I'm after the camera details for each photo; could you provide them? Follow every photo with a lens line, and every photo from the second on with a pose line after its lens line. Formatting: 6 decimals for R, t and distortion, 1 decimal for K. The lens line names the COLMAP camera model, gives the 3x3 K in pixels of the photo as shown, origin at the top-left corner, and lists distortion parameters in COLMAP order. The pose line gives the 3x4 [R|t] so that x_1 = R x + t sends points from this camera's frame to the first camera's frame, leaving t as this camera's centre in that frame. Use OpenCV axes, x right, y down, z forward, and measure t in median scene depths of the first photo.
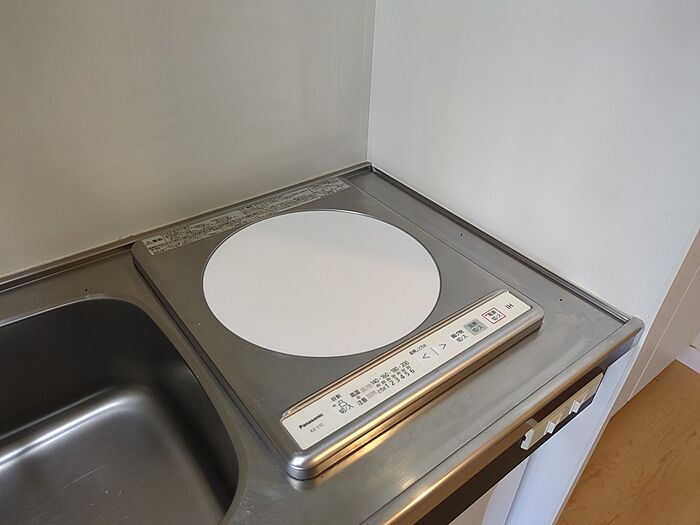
lens RADIAL K [[535.0, 0, 349.6], [0, 535.0, 260.7], [0, 0, 1]] dist [-0.001253, 0.002399]
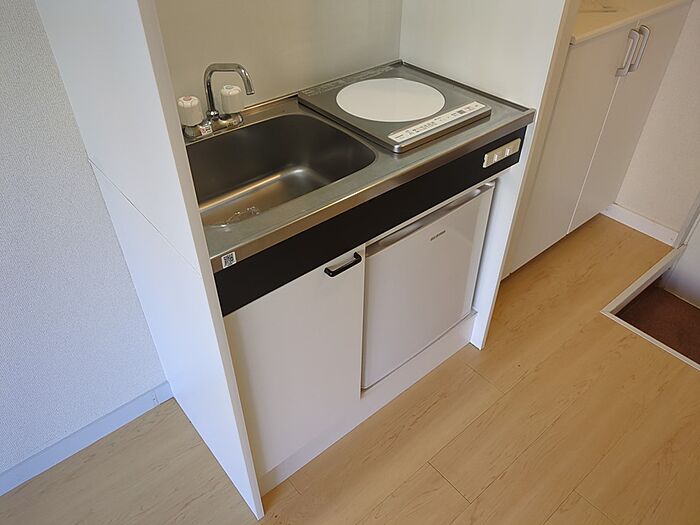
lens RADIAL K [[535.0, 0, 350.8], [0, 535.0, 263.9], [0, 0, 1]] dist [-0.001253, 0.002399]
pose [[0.998426, -0.053656, 0.016320, -0.290841], [0.052673, 0.997058, 0.055691, 0.576968], [-0.019260, -0.054744, 0.998315, -1.231719]]
